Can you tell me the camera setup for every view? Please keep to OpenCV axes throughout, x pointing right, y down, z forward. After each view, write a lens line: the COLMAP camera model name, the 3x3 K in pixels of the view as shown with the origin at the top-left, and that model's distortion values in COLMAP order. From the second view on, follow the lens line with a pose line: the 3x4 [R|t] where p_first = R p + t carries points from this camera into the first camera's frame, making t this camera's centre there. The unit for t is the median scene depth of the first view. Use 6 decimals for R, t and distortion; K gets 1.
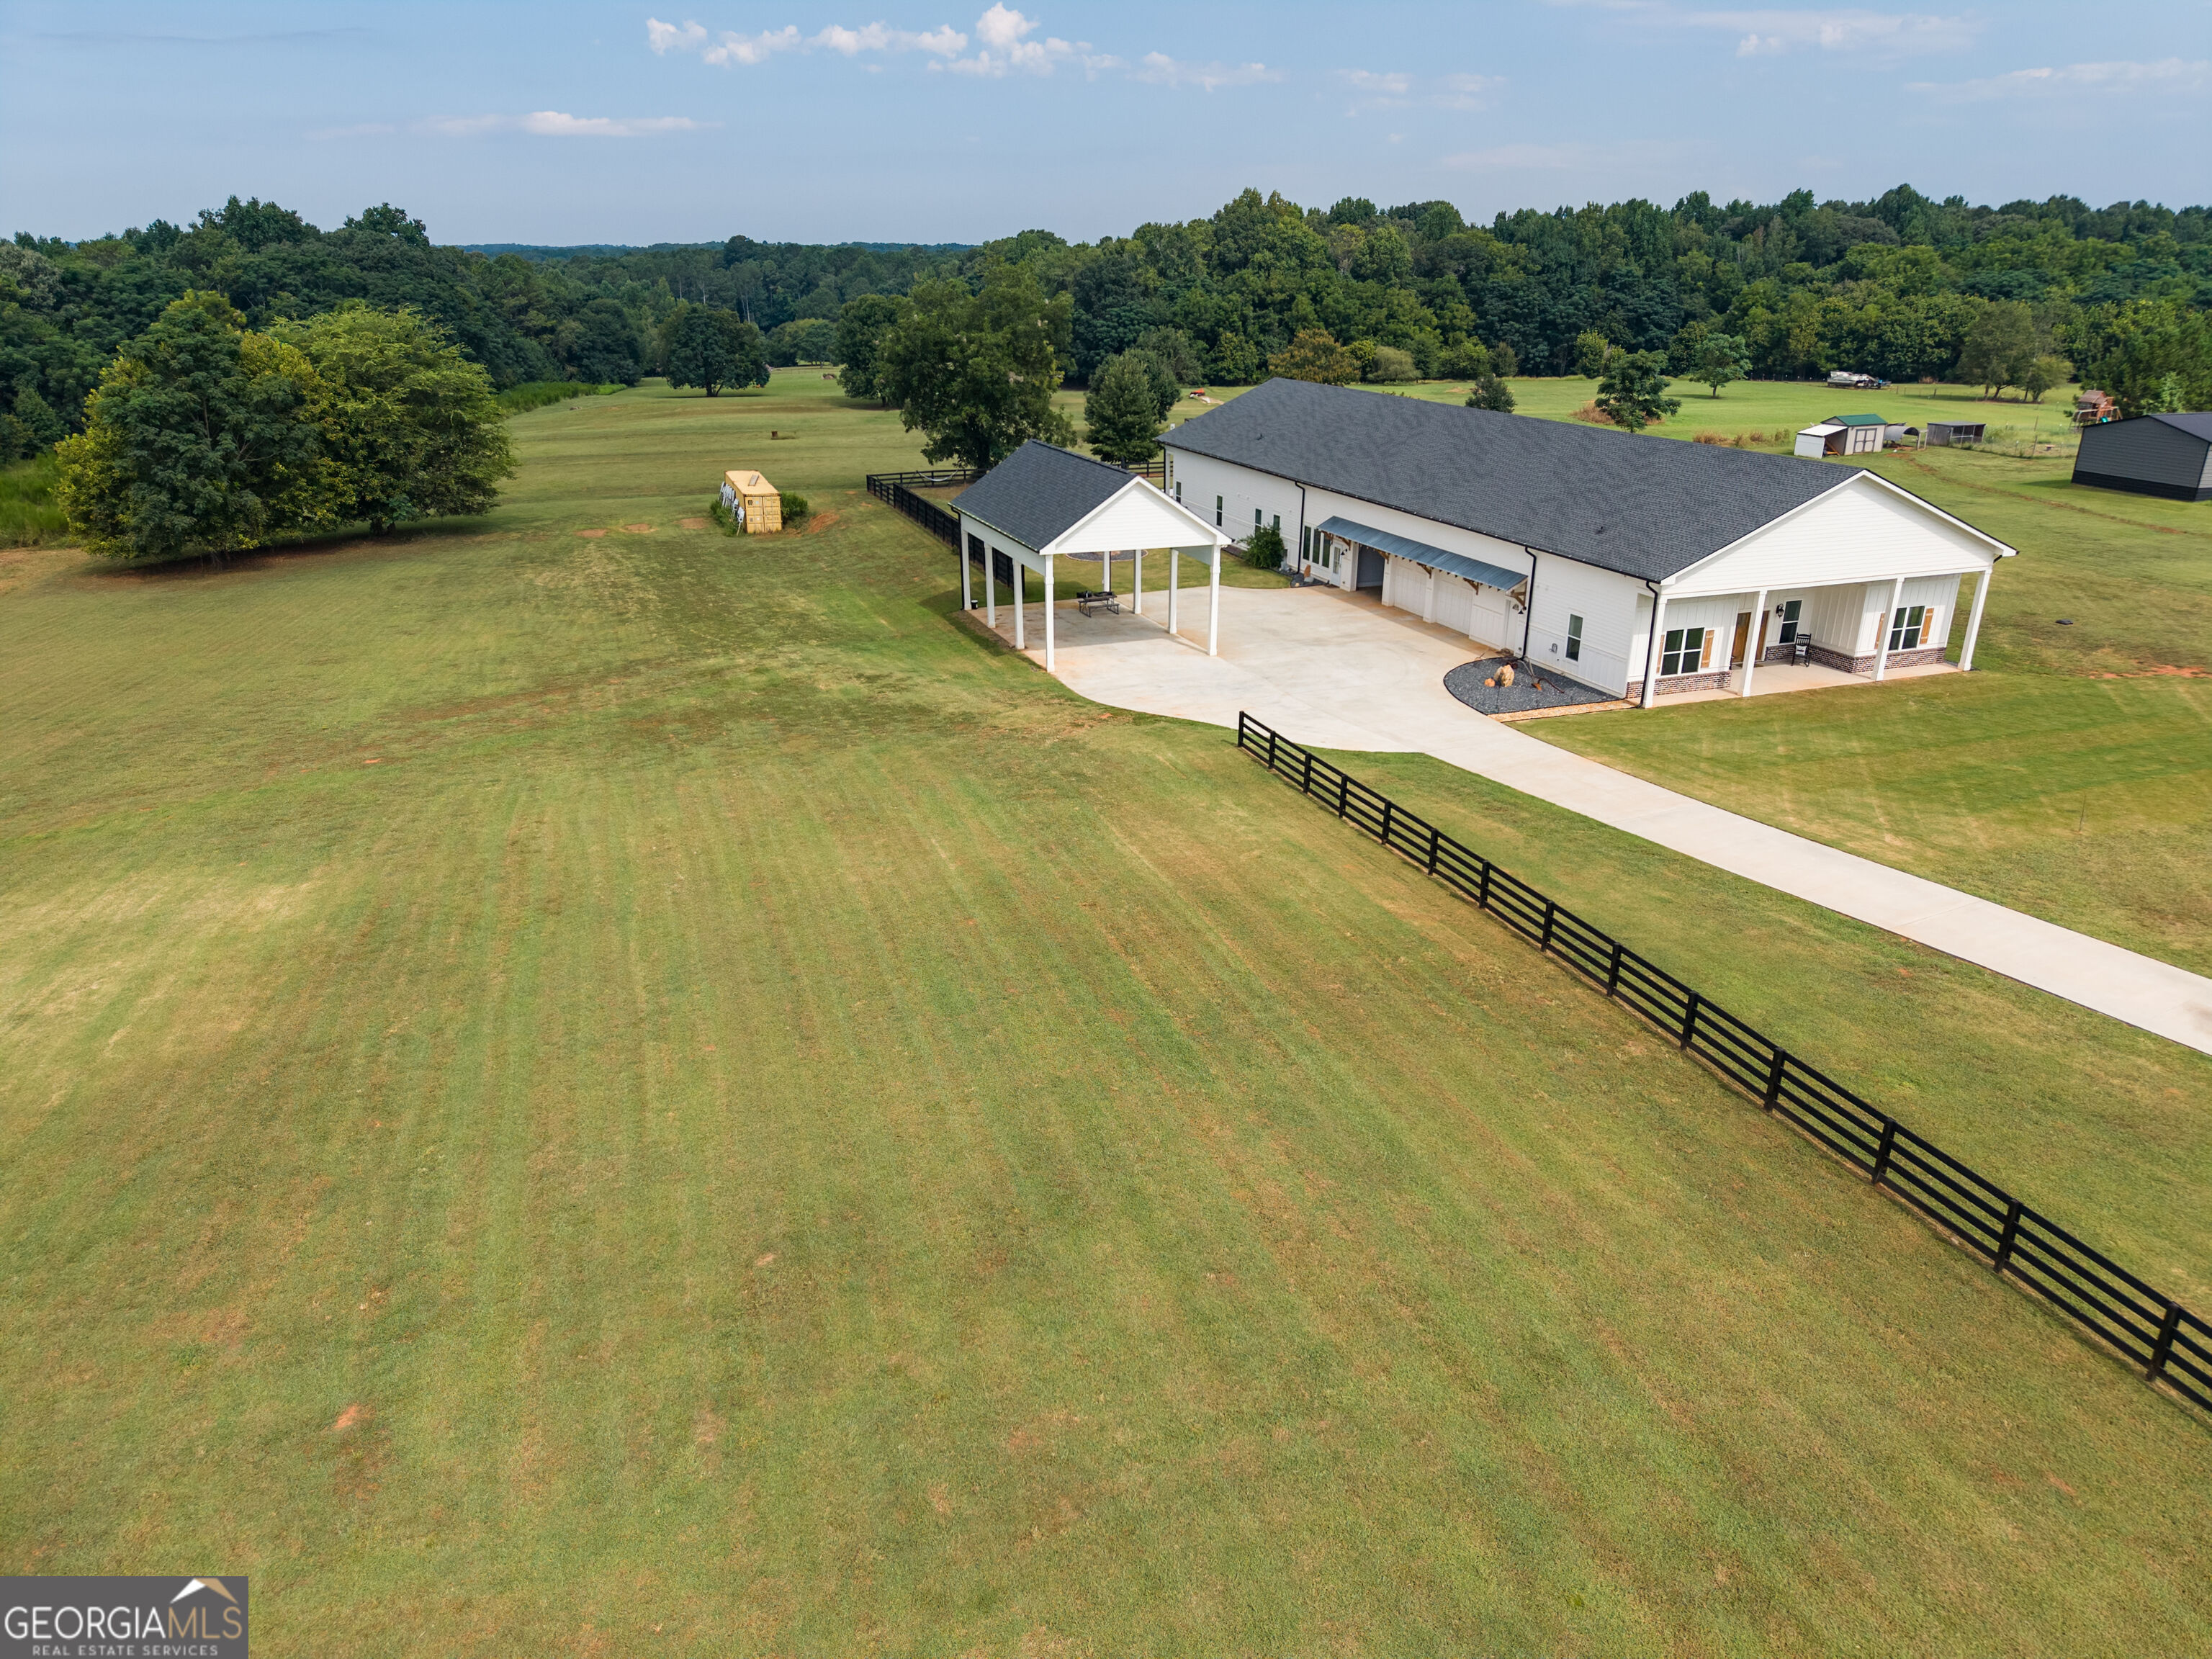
lens RADIAL K [[1473.1, 0, 1123.4], [0, 1473.1, 829.6], [0, 0, 1]] dist [0.012038, -0.013069]
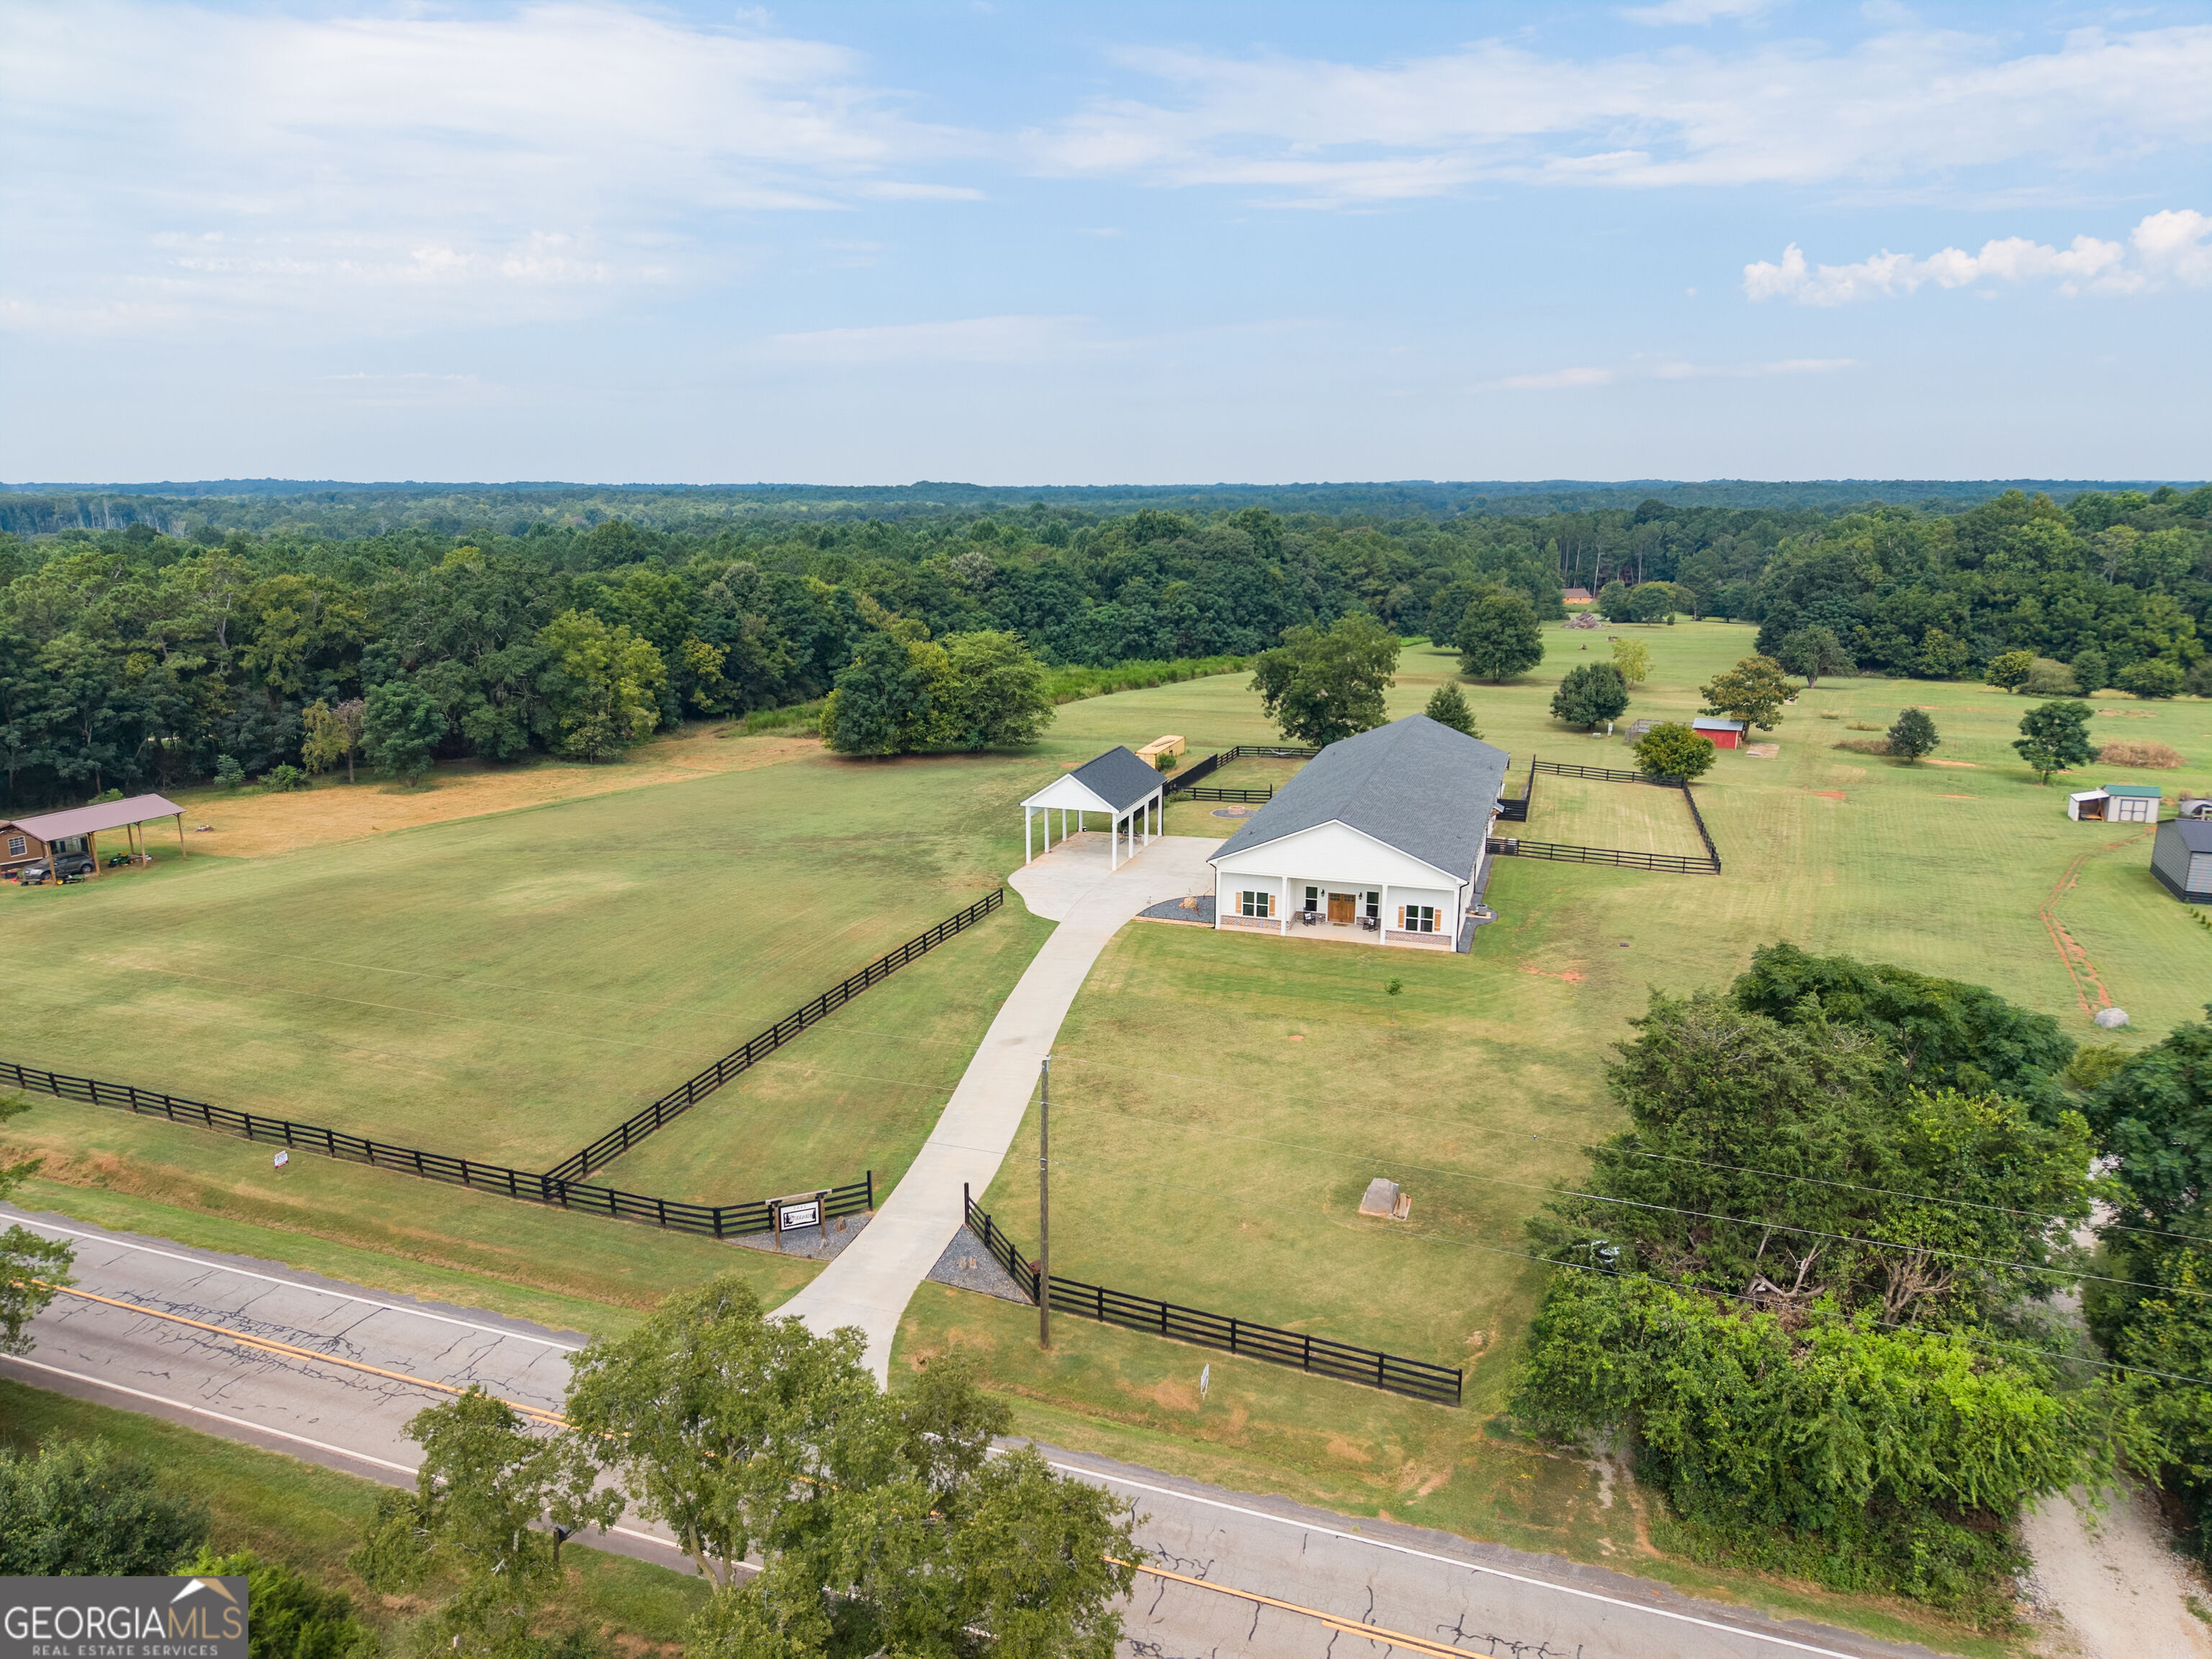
lens RADIAL K [[1473.1, 0, 1094.6], [0, 1473.1, 843.7], [0, 0, 1]] dist [0.012038, -0.013069]
pose [[0.778459, 0.143650, -0.611037, 0.271903], [-0.223404, 0.973125, -0.055841, -0.010071], [0.586594, 0.179978, 0.789630, -0.112280]]
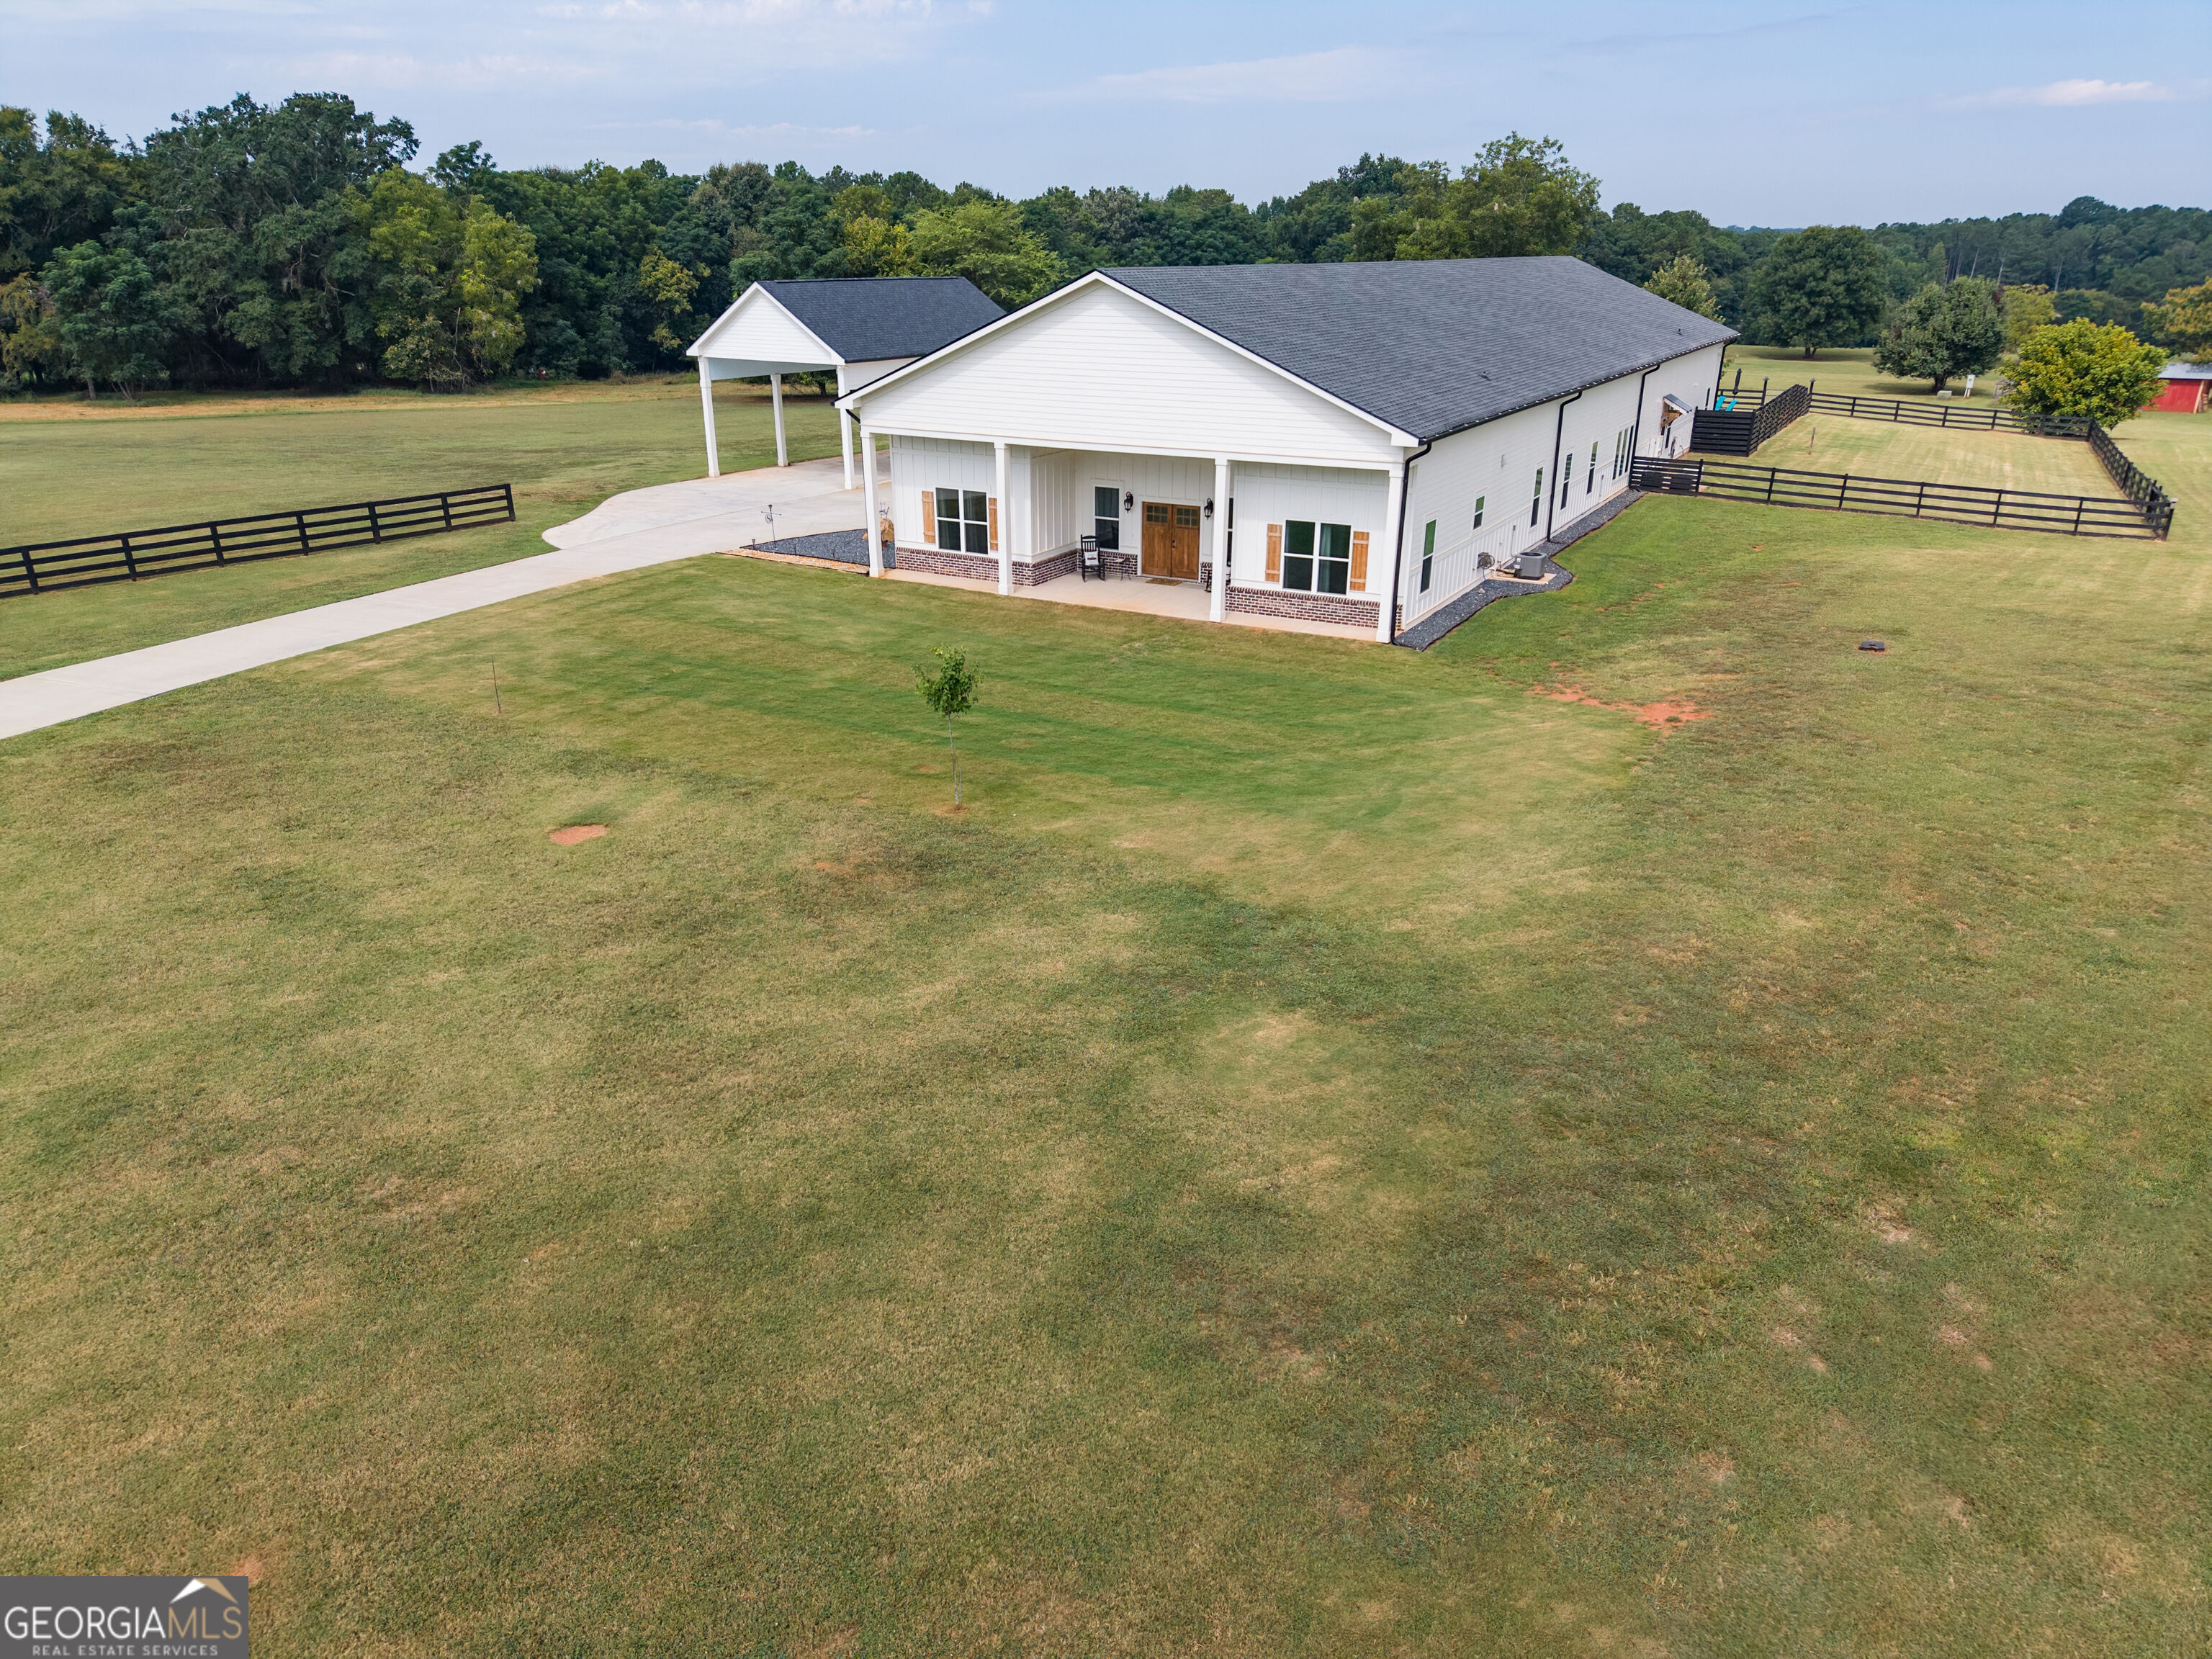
lens RADIAL K [[1473.1, 0, 1097.7], [0, 1473.1, 837.2], [0, 0, 1]] dist [0.012038, -0.013069]
pose [[0.636152, 0.284505, -0.717194, 0.211151], [-0.275293, 0.952048, 0.133484, -0.017793], [0.720780, 0.112522, 0.683970, 0.113631]]
